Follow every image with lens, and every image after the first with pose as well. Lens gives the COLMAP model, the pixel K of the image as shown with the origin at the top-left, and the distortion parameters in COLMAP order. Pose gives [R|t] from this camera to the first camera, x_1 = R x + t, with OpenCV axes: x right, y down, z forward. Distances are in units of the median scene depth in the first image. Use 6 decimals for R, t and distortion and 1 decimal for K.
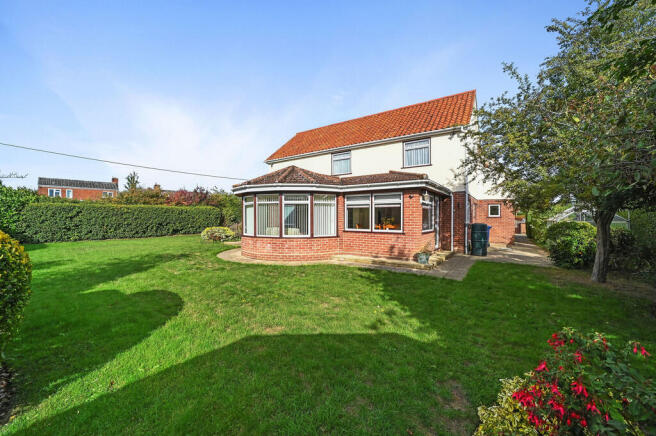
lens RADIAL K [[258.8, 0, 328.0], [0, 258.8, 218.0], [0, 0, 1]] dist [-0.000570, -0.000063]
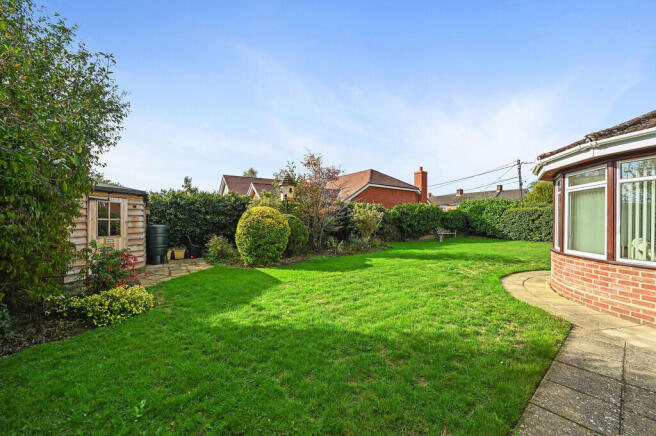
lens RADIAL K [[258.8, 0, 328.0], [0, 258.8, 218.0], [0, 0, 1]] dist [-0.000570, -0.000063]
pose [[-0.266495, -0.009227, -0.963792, 0.358058], [-0.010487, 0.999923, -0.006673, 0.006225], [0.963779, 0.008329, -0.266571, 0.473876]]
